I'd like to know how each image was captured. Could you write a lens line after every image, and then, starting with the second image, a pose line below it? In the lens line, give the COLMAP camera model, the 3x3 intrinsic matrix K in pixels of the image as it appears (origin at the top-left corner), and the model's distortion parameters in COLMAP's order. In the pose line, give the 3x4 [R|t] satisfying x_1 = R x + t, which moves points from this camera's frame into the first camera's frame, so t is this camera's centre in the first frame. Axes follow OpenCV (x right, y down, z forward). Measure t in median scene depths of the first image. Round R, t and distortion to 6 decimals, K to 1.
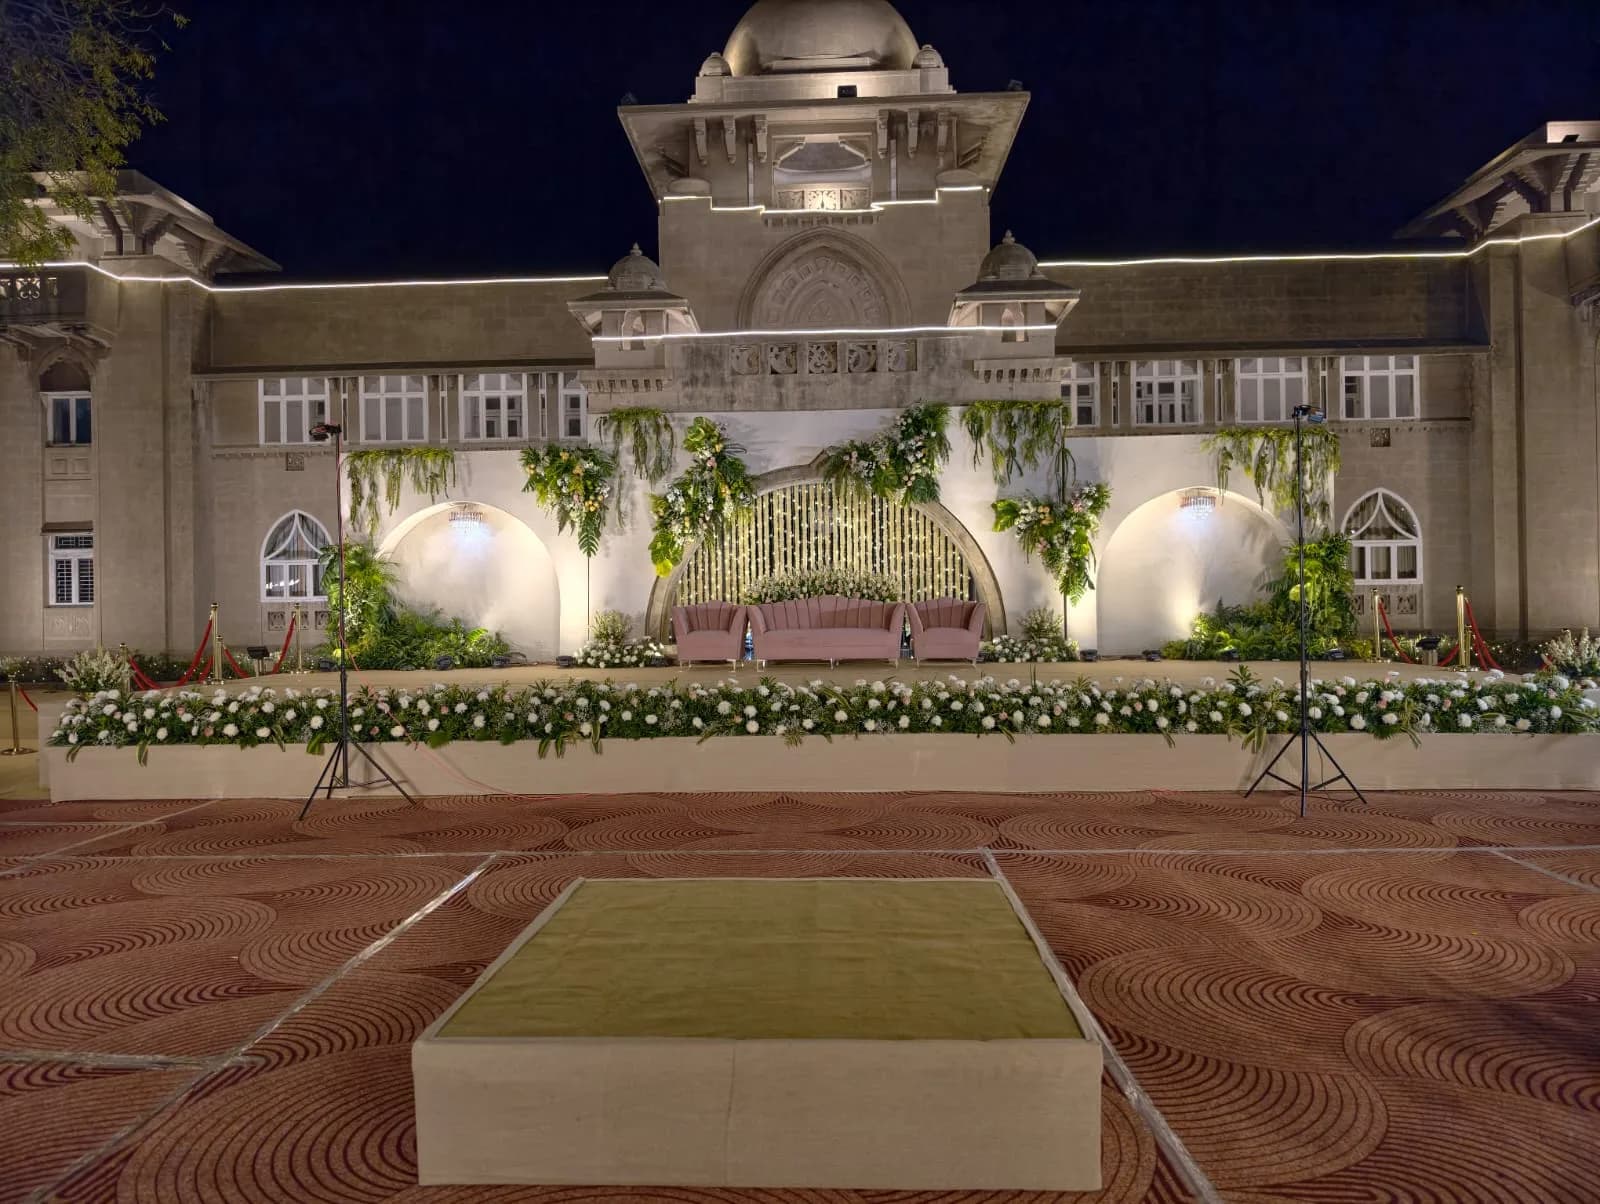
lens RADIAL K [[1136.6, 0, 784.0], [0, 1136.6, 607.9], [0, 0, 1]] dist [-0.005190, -0.002255]
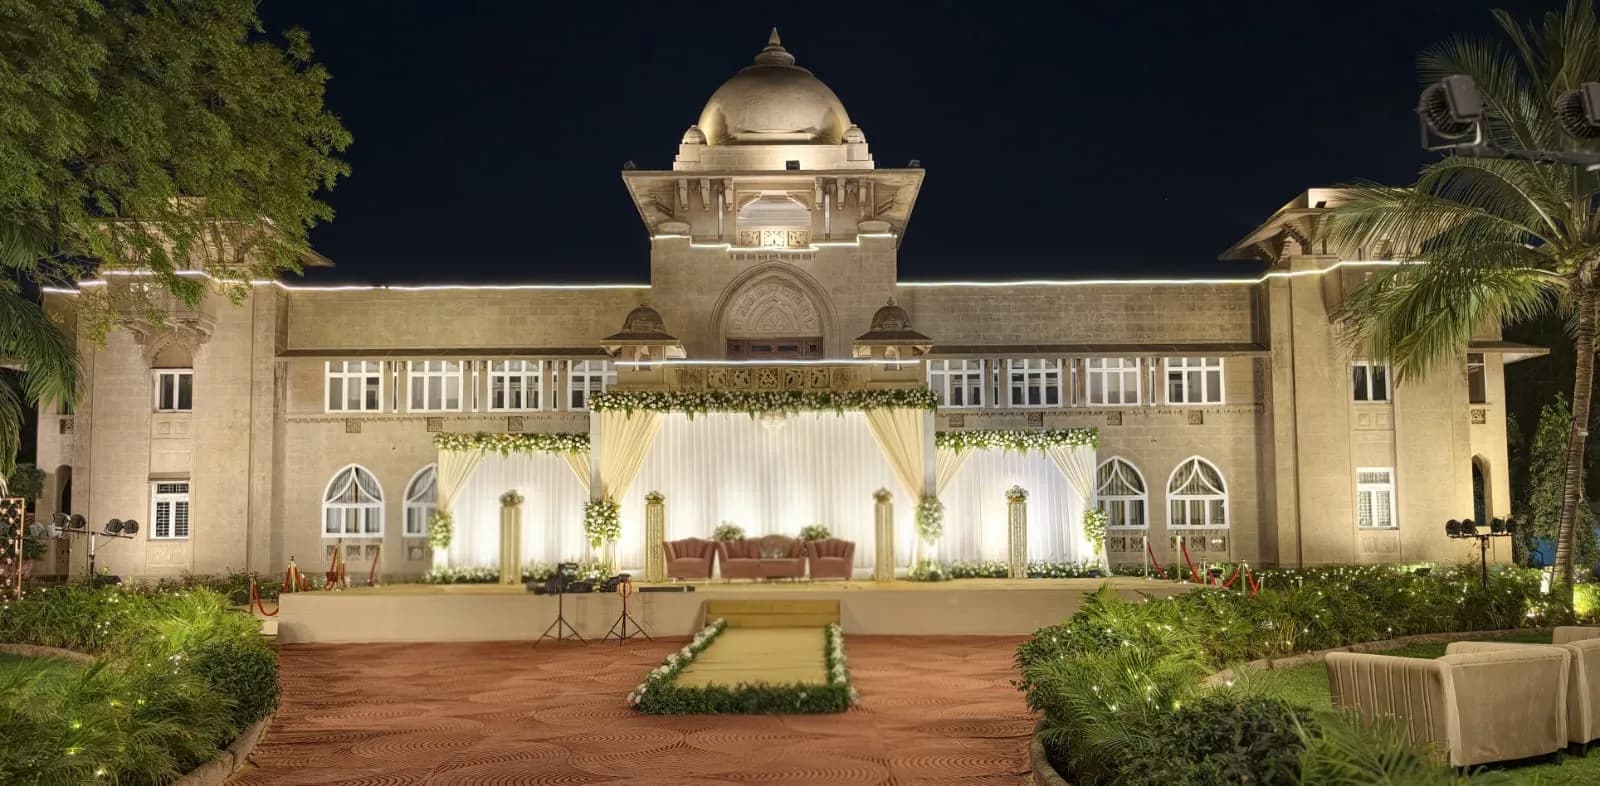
lens RADIAL K [[1240.5, 0, 803.2], [0, 1240.5, 466.5], [0, 0, 1]] dist [0.016383, -0.004275]
pose [[0.998878, 0.008751, 0.046541, 0.002348], [-0.005726, 0.997885, -0.064747, 0.002890], [-0.047009, 0.064408, 0.996816, -0.434073]]
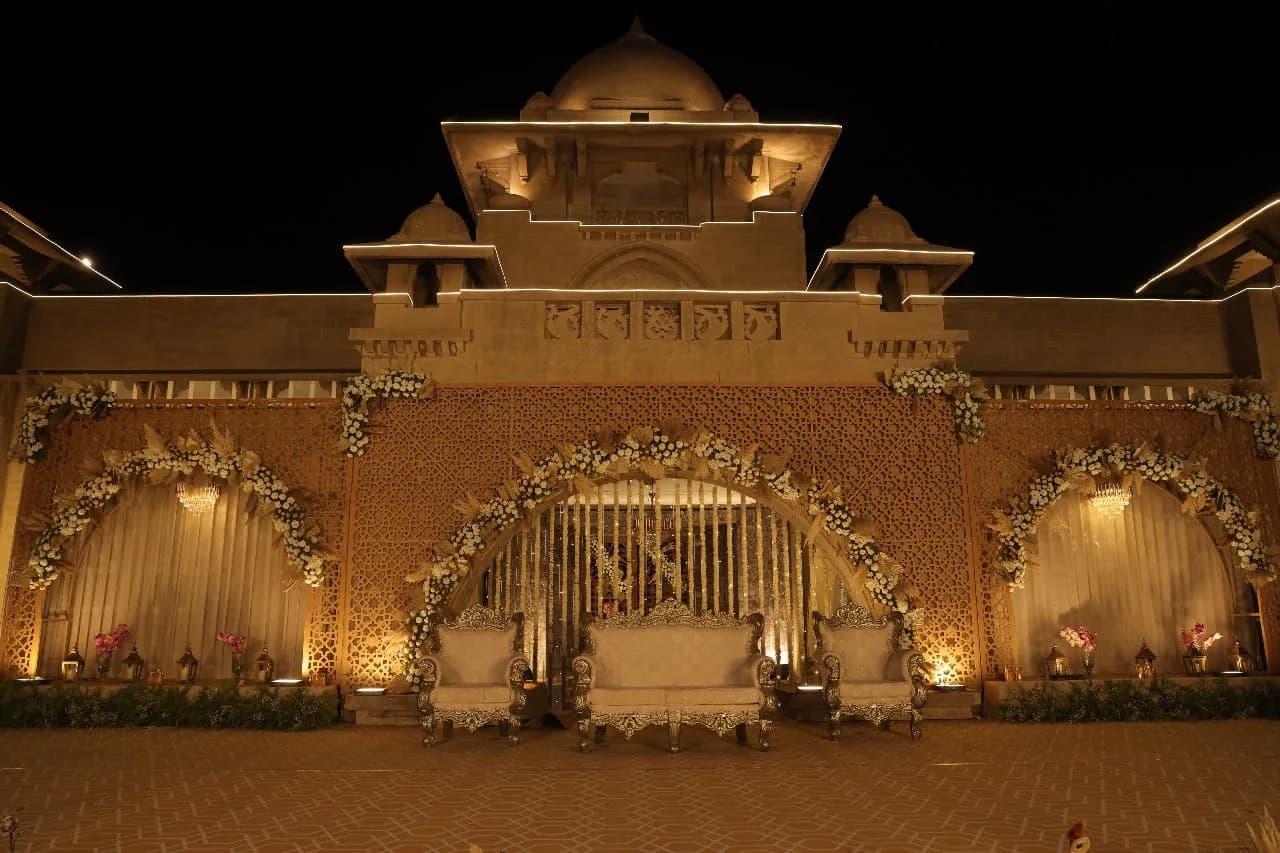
lens RADIAL K [[822.0, 0, 640.6], [0, 822.0, 442.2], [0, 0, 1]] dist [-0.003108, 0.000245]
pose [[0.996884, 0.026867, 0.074160, -0.014465], [-0.011693, 0.980150, -0.197912, -0.015321], [-0.078005, 0.196428, 0.977410, 0.307235]]
